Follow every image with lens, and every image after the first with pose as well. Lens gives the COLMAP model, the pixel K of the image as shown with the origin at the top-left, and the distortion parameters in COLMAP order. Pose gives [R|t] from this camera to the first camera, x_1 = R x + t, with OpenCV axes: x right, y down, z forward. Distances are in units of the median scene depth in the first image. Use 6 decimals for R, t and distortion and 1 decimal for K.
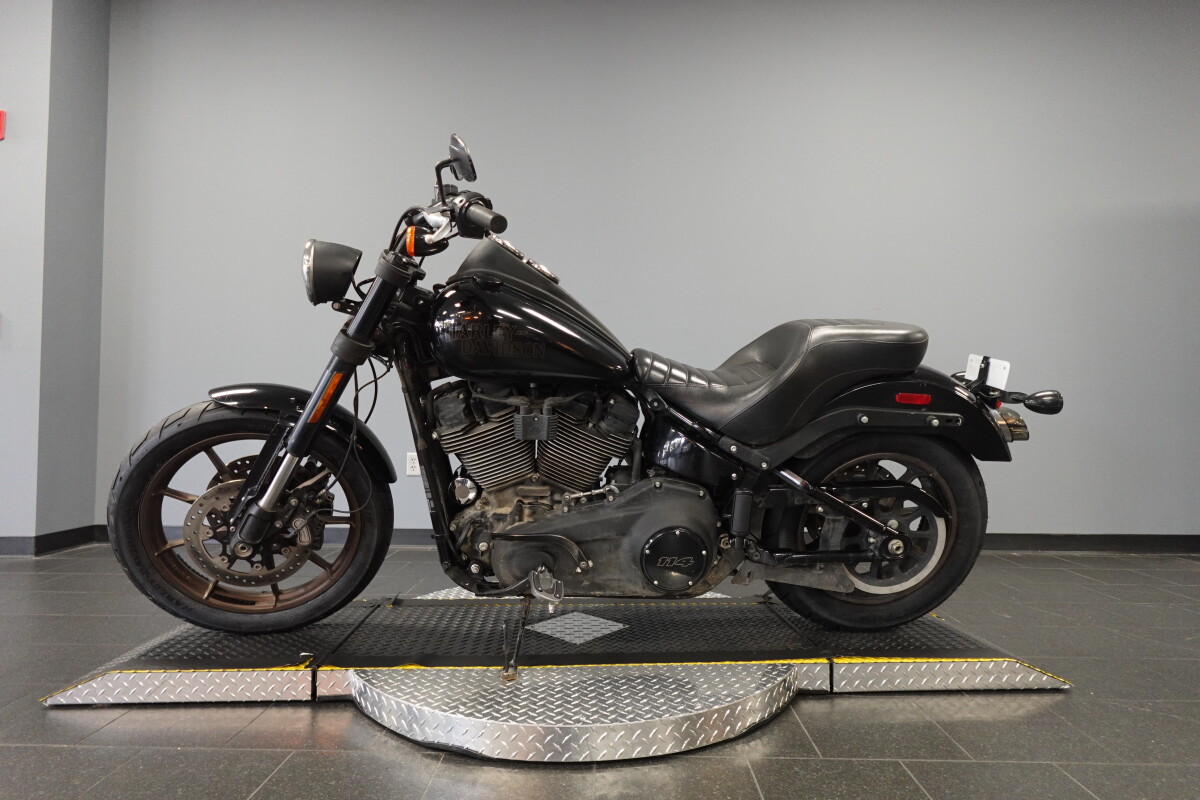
lens RADIAL K [[672.8, 0, 600.0], [0, 672.8, 400.0], [0, 0, 1]] dist [0.002907, -0.002492]
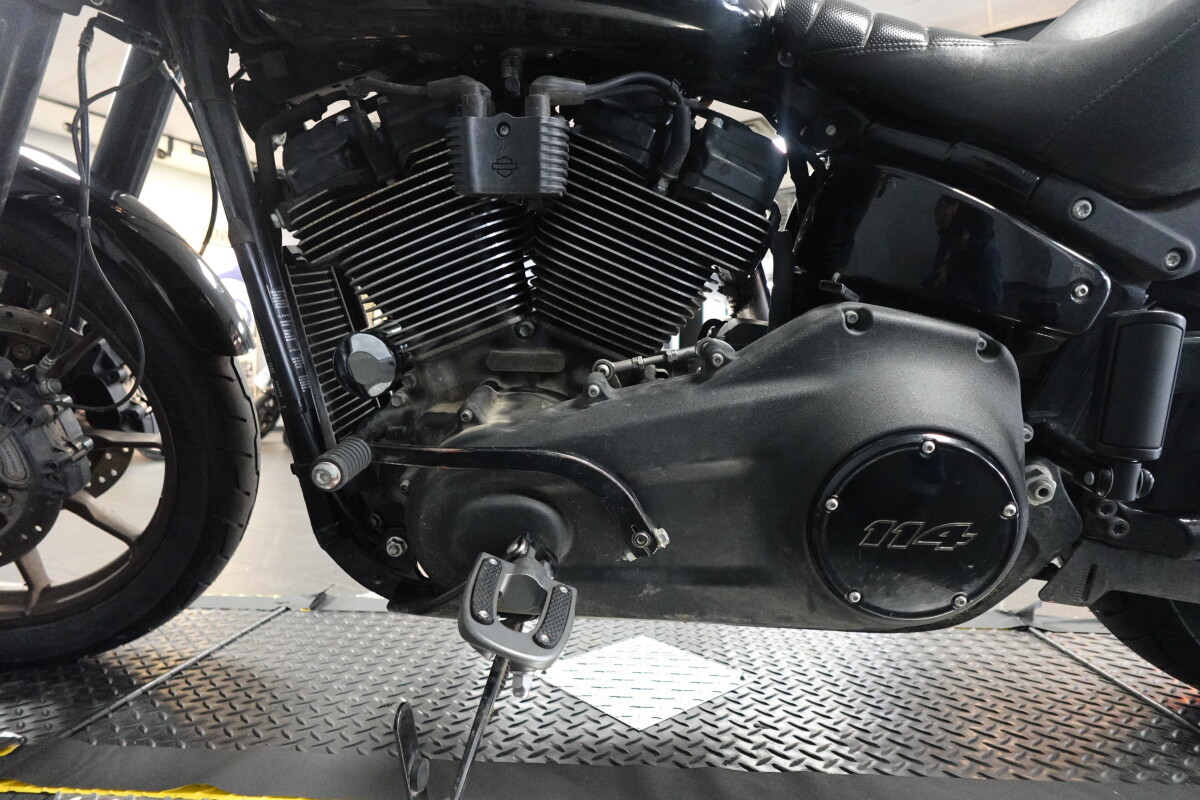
lens RADIAL K [[672.8, 0, 600.0], [0, 672.8, 400.0], [0, 0, 1]] dist [0.002907, -0.002492]
pose [[0.991574, -0.005669, -0.129418, -0.000219], [0.007570, 0.999870, 0.014204, 0.156631], [0.129321, -0.015064, 0.991488, 0.607870]]
